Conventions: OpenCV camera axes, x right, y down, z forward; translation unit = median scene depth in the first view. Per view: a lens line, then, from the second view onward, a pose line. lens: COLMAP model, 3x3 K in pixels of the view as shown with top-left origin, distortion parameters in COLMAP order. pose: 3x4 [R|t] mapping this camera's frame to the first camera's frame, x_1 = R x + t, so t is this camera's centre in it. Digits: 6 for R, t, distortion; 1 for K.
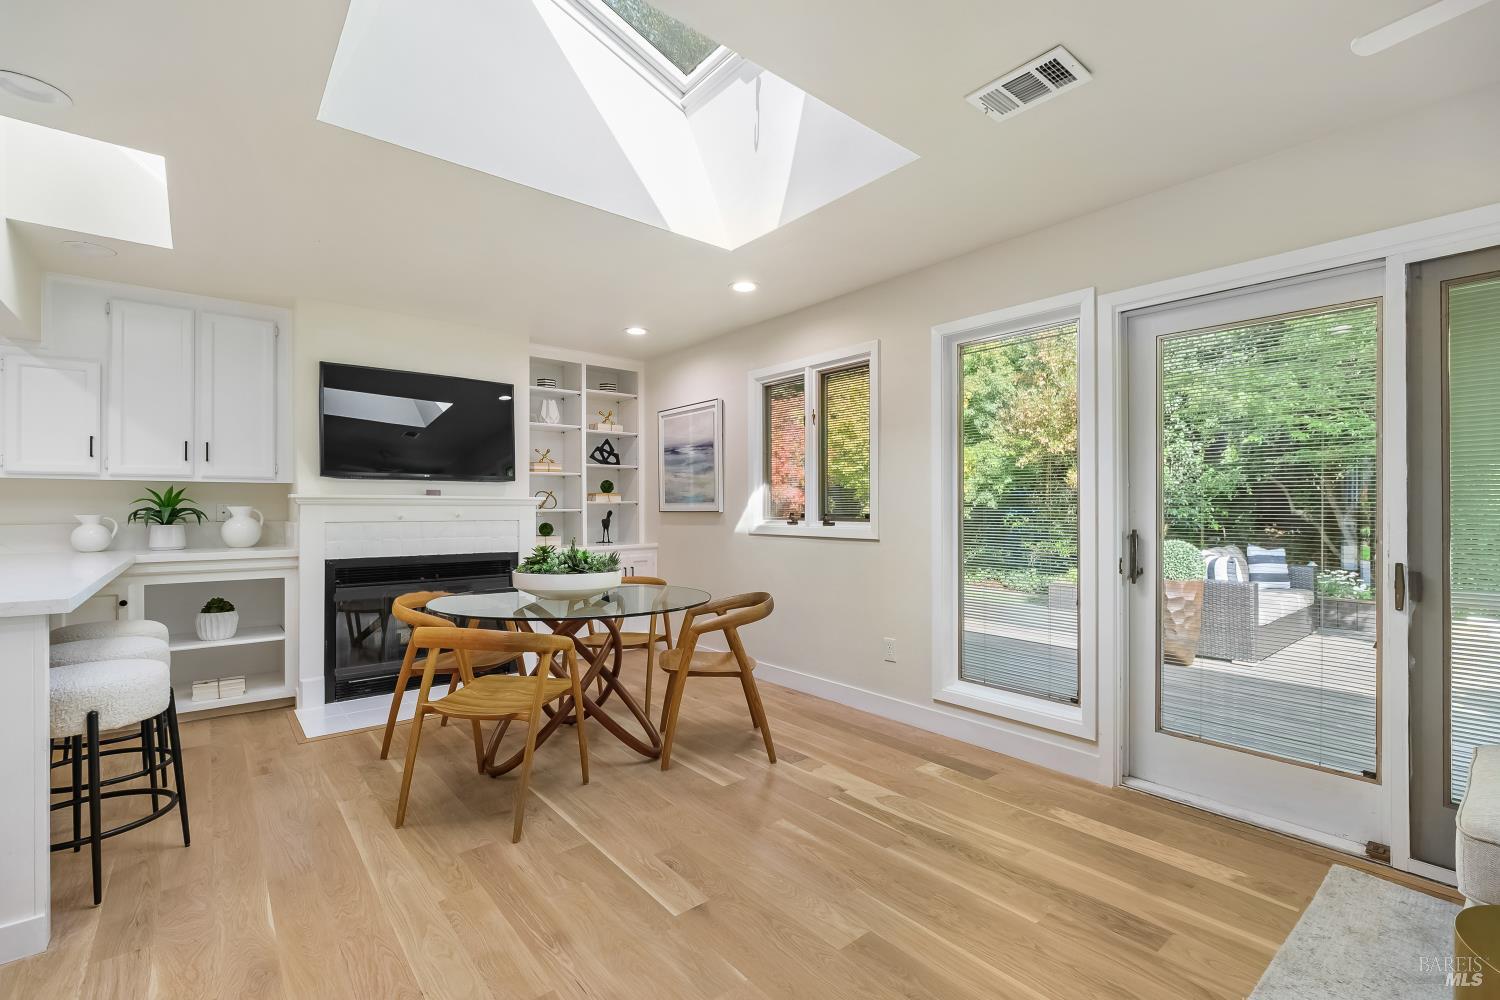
lens RADIAL K [[659.5, 0, 752.4], [0, 659.5, 502.0], [0, 0, 1]] dist [0.000117, 0.000451]
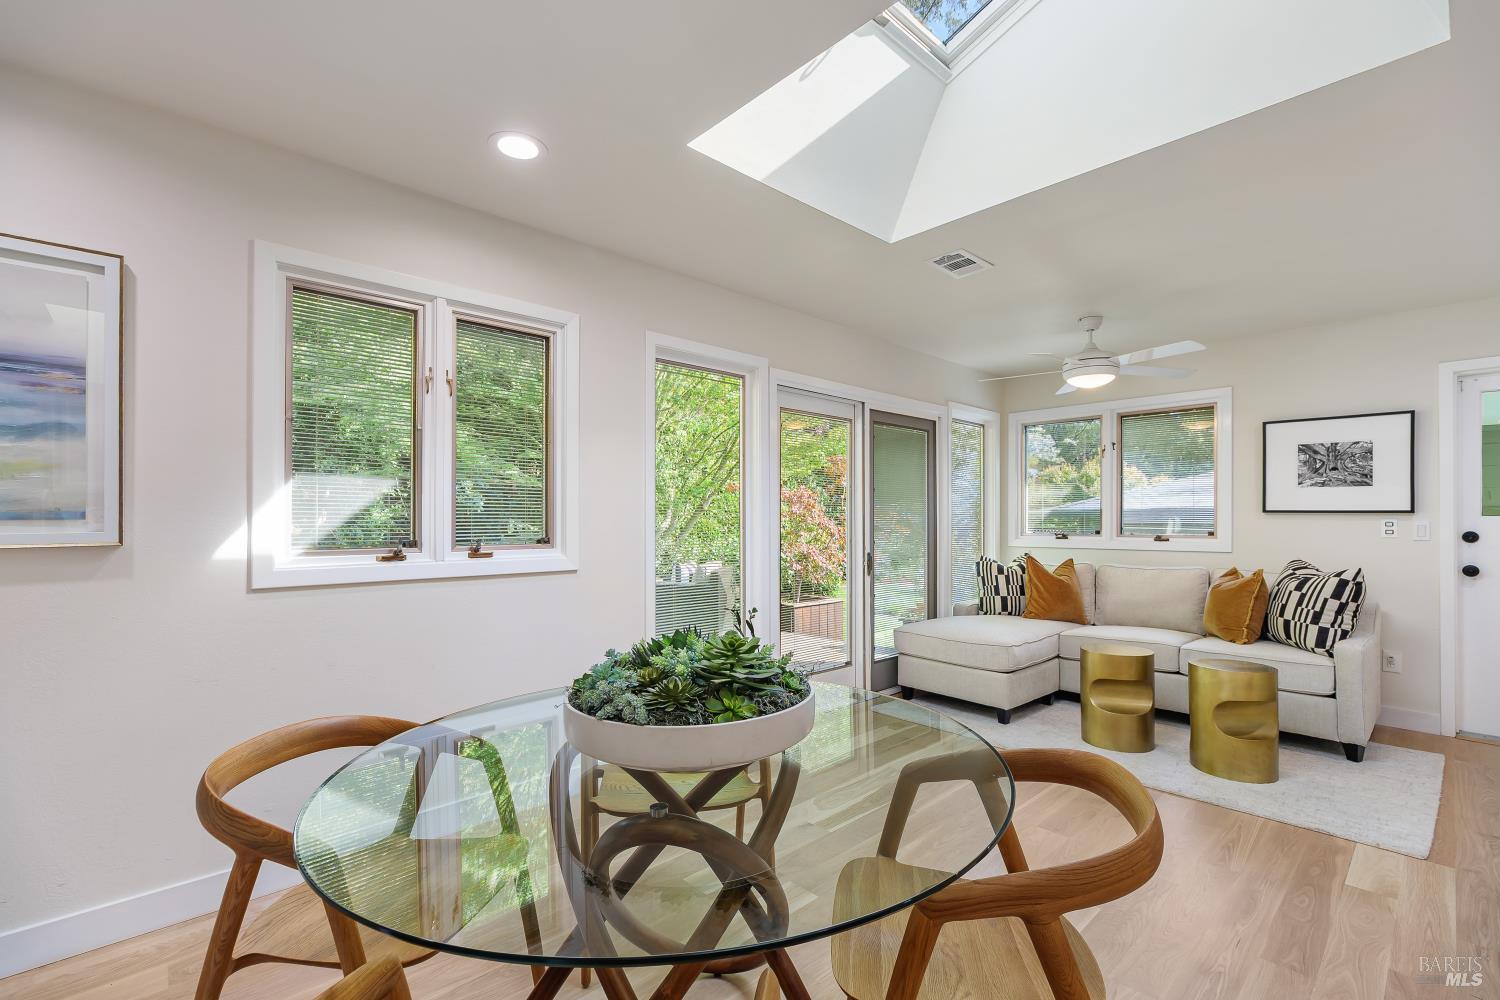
lens RADIAL K [[659.5, 0, 759.5], [0, 659.5, 509.8], [0, 0, 1]] dist [0.000117, 0.000451]
pose [[-0.060473, 0.015572, 0.998048, -0.527231], [-0.004234, 0.999865, -0.015857, -0.001894], [-0.998161, -0.005185, -0.060399, 0.730262]]
